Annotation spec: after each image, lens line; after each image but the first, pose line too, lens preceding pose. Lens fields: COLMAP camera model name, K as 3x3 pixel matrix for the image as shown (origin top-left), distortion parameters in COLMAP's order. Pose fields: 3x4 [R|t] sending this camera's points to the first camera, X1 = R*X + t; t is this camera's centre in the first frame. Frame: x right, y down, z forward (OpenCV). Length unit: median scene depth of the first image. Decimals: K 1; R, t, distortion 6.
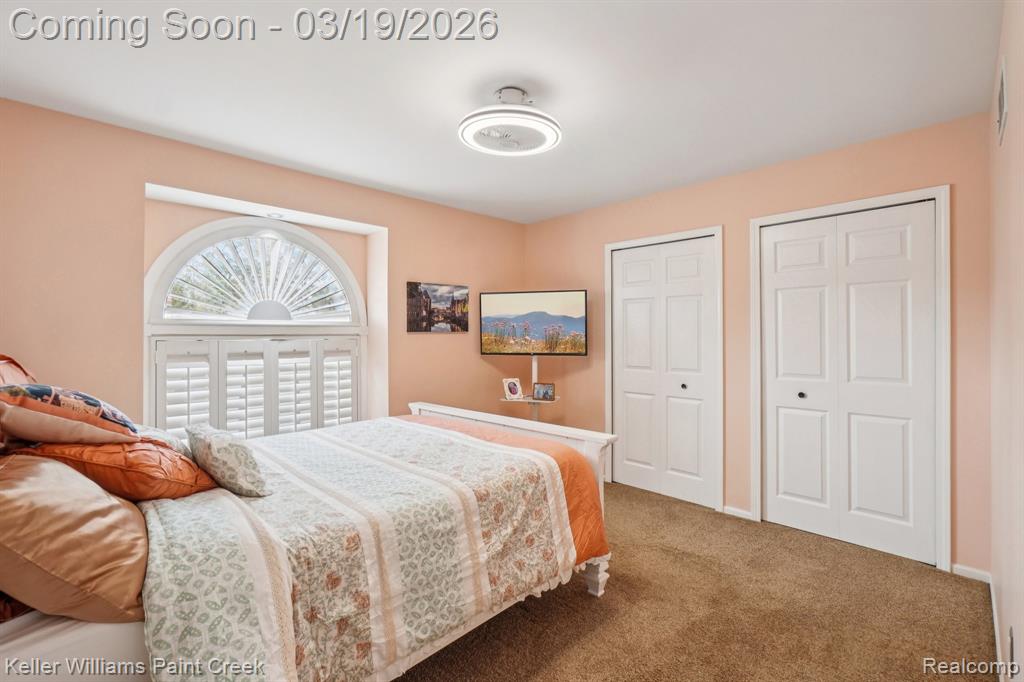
lens RADIAL K [[453.0, 0, 512.8], [0, 453.0, 336.3], [0, 0, 1]] dist [0.012330, -0.000266]
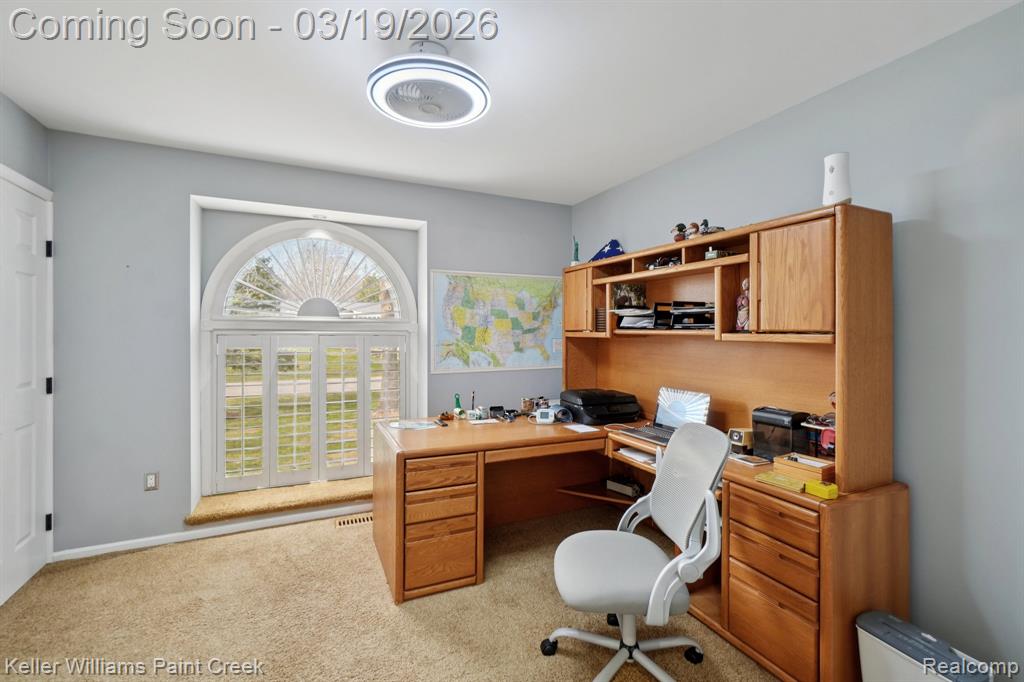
lens RADIAL K [[453.0, 0, 516.2], [0, 453.0, 332.8], [0, 0, 1]] dist [0.012330, -0.000266]
pose [[0.938766, 0.010129, -0.344408, 0.230507], [-0.009636, 0.999949, 0.003143, -0.004575], [0.344422, 0.000368, 0.938815, 0.149859]]
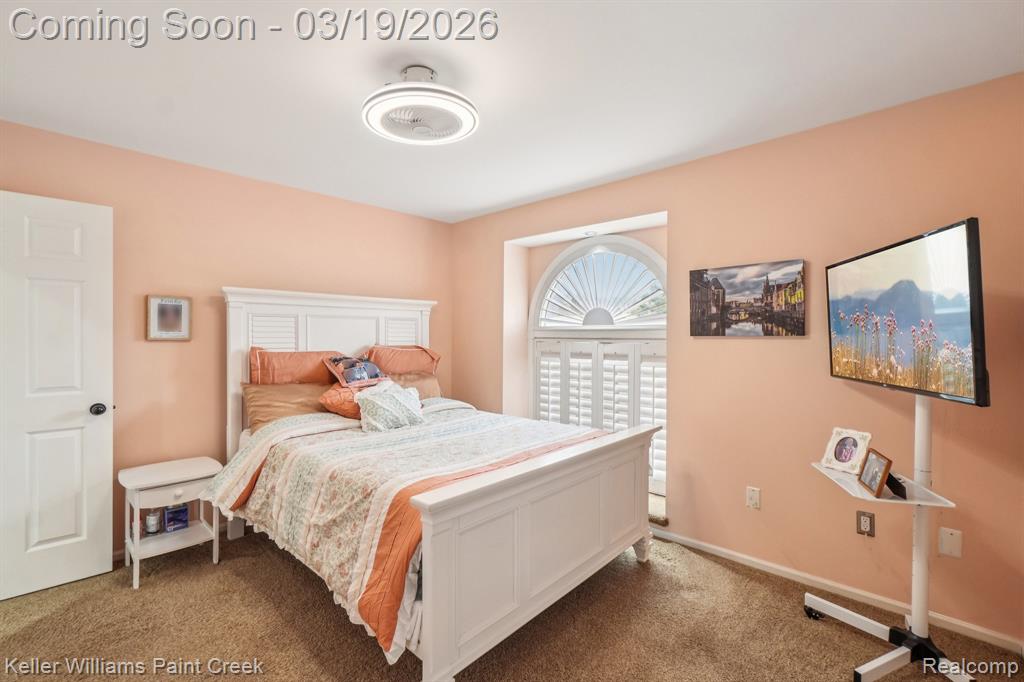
lens RADIAL K [[453.0, 0, 518.2], [0, 453.0, 338.0], [0, 0, 1]] dist [0.012330, -0.000266]
pose [[0.043987, 0.006059, -0.999014, 0.525049], [-0.010824, 0.999926, 0.005587, -0.007181], [0.998973, 0.010568, 0.044050, 0.666953]]
